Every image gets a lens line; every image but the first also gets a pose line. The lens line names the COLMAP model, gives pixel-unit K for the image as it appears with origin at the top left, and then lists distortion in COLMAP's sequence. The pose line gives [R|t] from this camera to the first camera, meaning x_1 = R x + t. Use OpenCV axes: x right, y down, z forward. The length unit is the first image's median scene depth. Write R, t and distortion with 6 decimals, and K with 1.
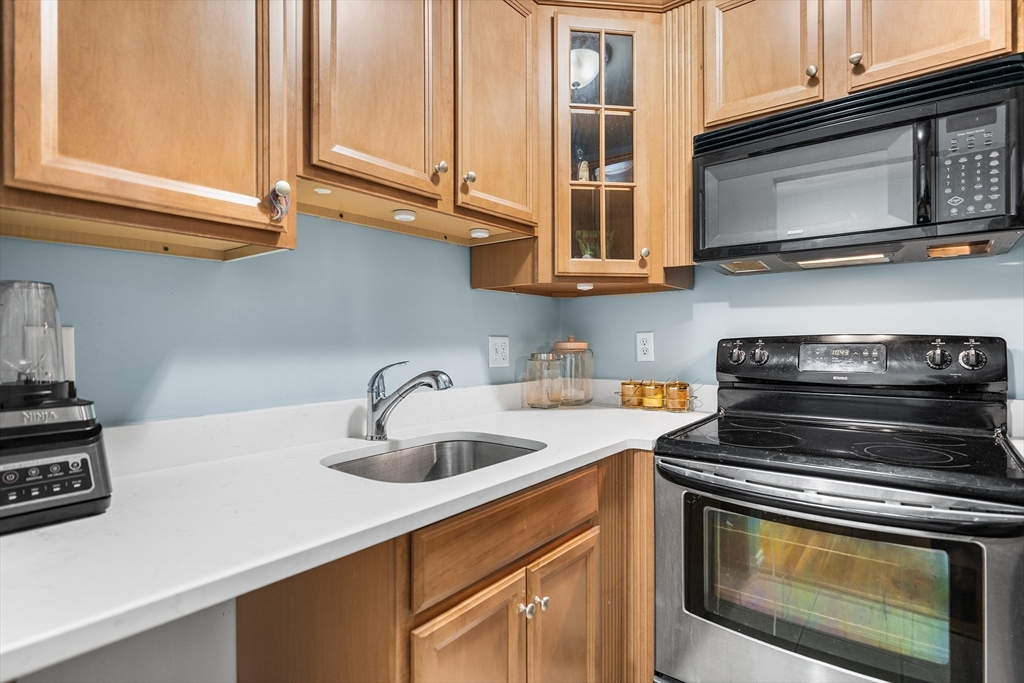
lens RADIAL K [[521.6, 0, 509.9], [0, 521.6, 339.0], [0, 0, 1]] dist [-0.001456, 0.000544]
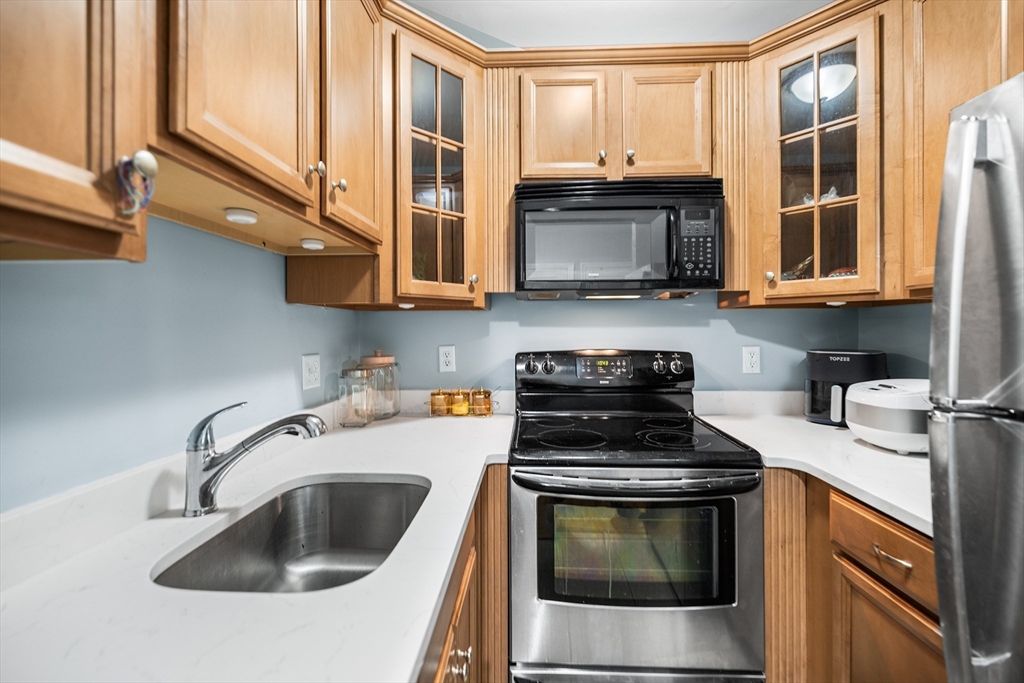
lens RADIAL K [[440.7, 0, 512.5], [0, 440.7, 327.4], [0, 0, 1]] dist [0.001417, 0.000035]
pose [[0.808124, 0.004578, 0.588994, -0.238898], [-0.000332, 0.999973, -0.007317, -0.059366], [-0.589012, 0.005718, 0.808104, 0.207255]]
